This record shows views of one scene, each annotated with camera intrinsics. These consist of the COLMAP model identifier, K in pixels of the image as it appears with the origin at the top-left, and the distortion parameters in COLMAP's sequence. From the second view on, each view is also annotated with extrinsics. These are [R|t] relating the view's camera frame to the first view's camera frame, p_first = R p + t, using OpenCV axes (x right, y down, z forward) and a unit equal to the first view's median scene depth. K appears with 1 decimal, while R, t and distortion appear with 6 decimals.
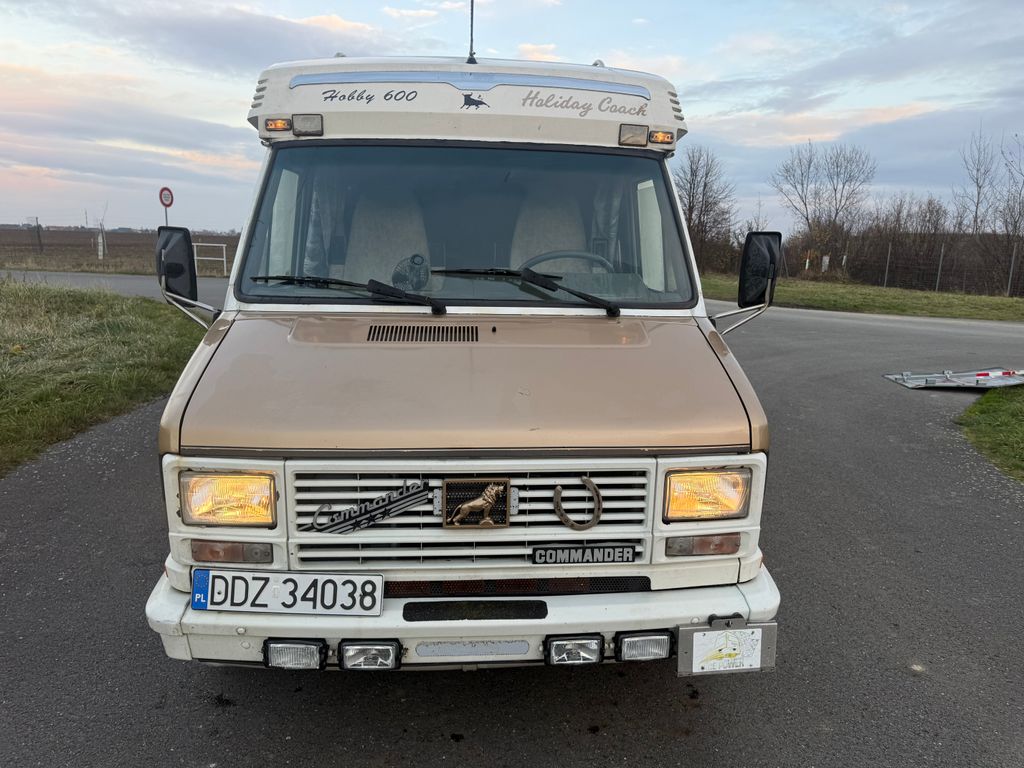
lens RADIAL K [[722.5, 0, 512.0], [0, 722.5, 384.0], [0, 0, 1]] dist [0.106036, -0.269871]
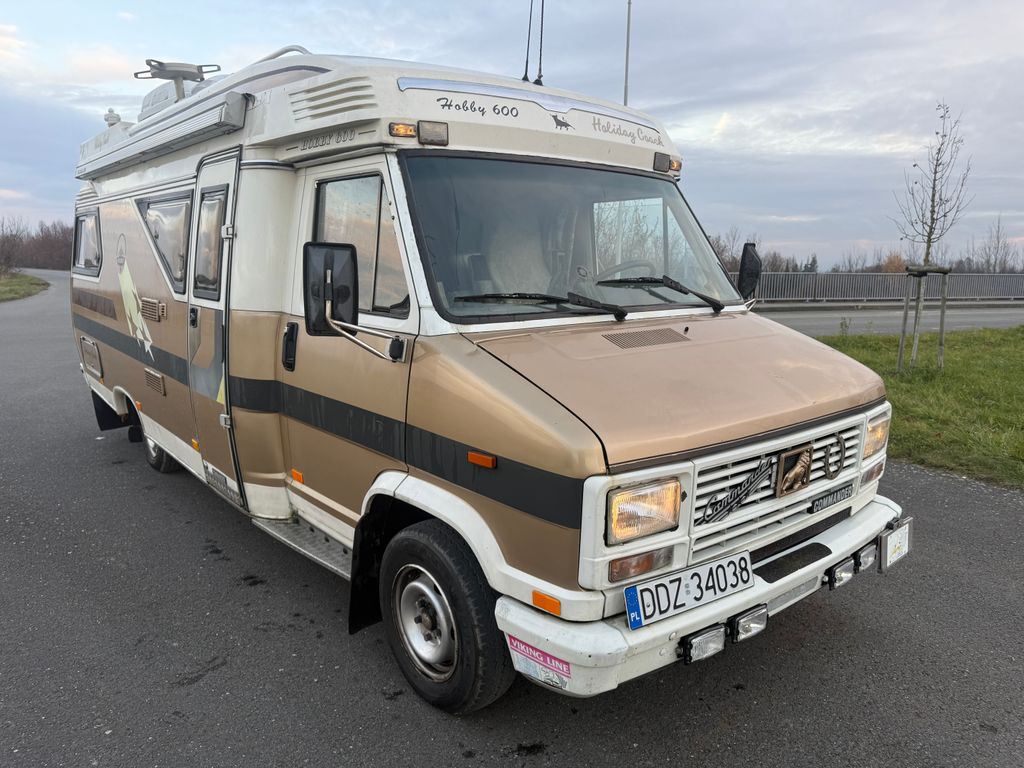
lens RADIAL K [[713.2, 0, 506.4], [0, 713.2, 388.9], [0, 0, 1]] dist [0.107726, -0.145010]
pose [[0.823124, -0.119041, 0.555244, -1.073007], [0.126270, 0.991670, 0.025419, -0.057181], [-0.553645, 0.049188, 0.831299, 0.272486]]
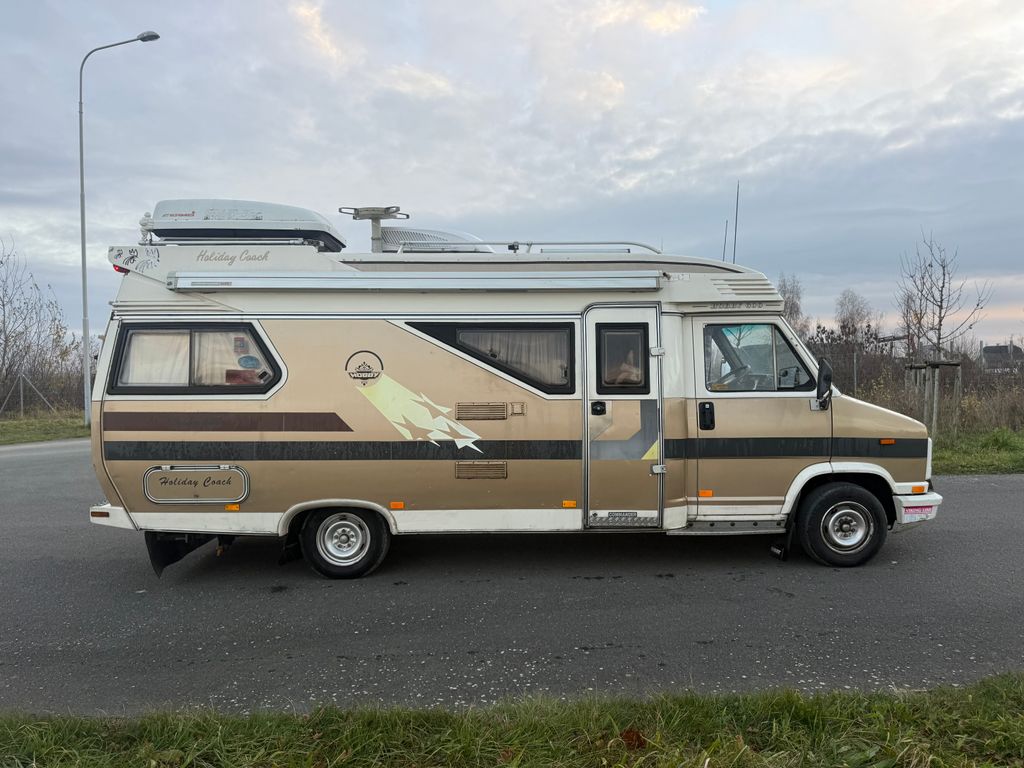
lens RADIAL K [[713.2, 0, 506.4], [0, 713.2, 388.9], [0, 0, 1]] dist [0.107726, -0.145010]
pose [[0.066856, -0.051459, 0.996435, -2.997901], [0.212407, 0.976511, 0.036179, -0.458145], [-0.974892, 0.209231, 0.076216, 2.036150]]
